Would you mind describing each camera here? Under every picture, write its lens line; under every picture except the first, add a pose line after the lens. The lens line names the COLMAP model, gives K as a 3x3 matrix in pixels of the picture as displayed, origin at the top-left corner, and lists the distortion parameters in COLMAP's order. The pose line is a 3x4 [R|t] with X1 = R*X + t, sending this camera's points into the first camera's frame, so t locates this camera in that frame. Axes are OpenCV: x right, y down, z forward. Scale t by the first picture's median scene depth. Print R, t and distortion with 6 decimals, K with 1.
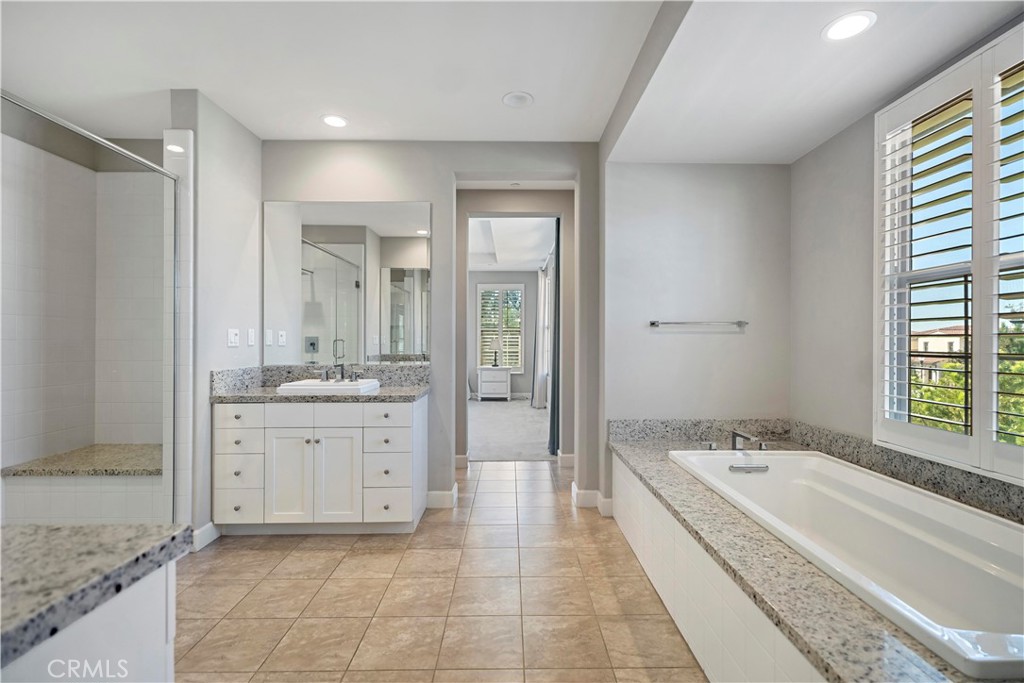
lens RADIAL K [[460.7, 0, 513.9], [0, 460.7, 341.8], [0, 0, 1]] dist [0.002333, 0.000256]
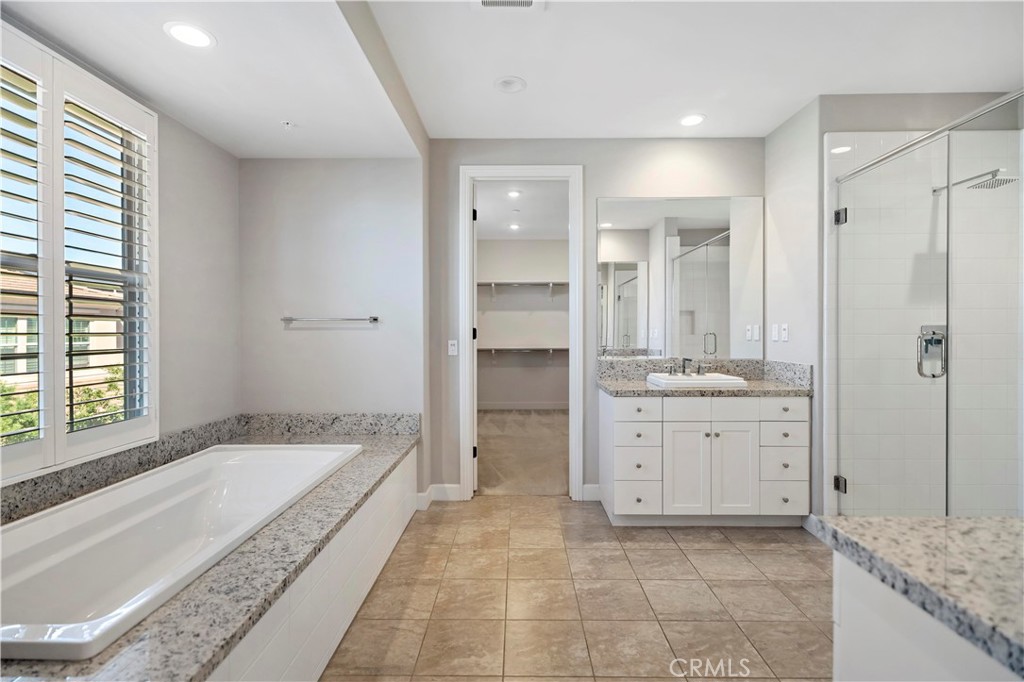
lens RADIAL K [[460.2, 0, 507.9], [0, 460.2, 334.6], [0, 0, 1]] dist [0.001418, 0.000214]
pose [[-0.999470, 0.002565, 0.032443, -0.015420], [0.002896, 0.999944, 0.010162, -0.015339], [-0.032415, 0.010251, -0.999422, 1.421494]]
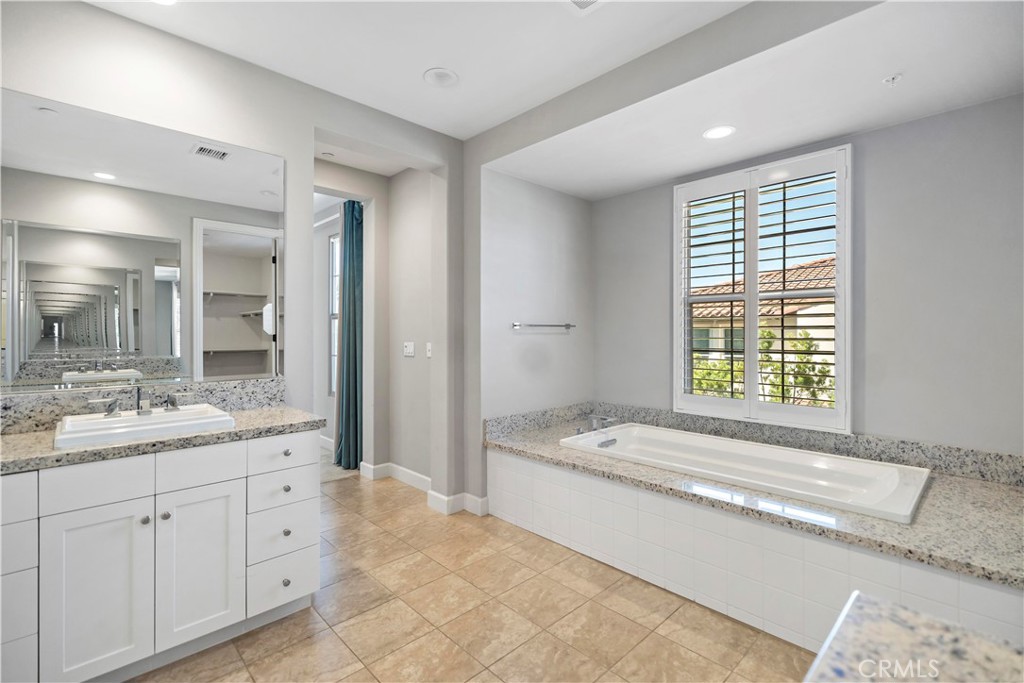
lens RADIAL K [[460.7, 0, 513.9], [0, 460.7, 341.8], [0, 0, 1]] dist [0.002333, 0.000256]
pose [[0.726004, -0.011362, 0.687597, -0.540892], [0.003262, 0.999909, 0.013079, -0.018411], [-0.687683, -0.007252, 0.725975, 0.271115]]
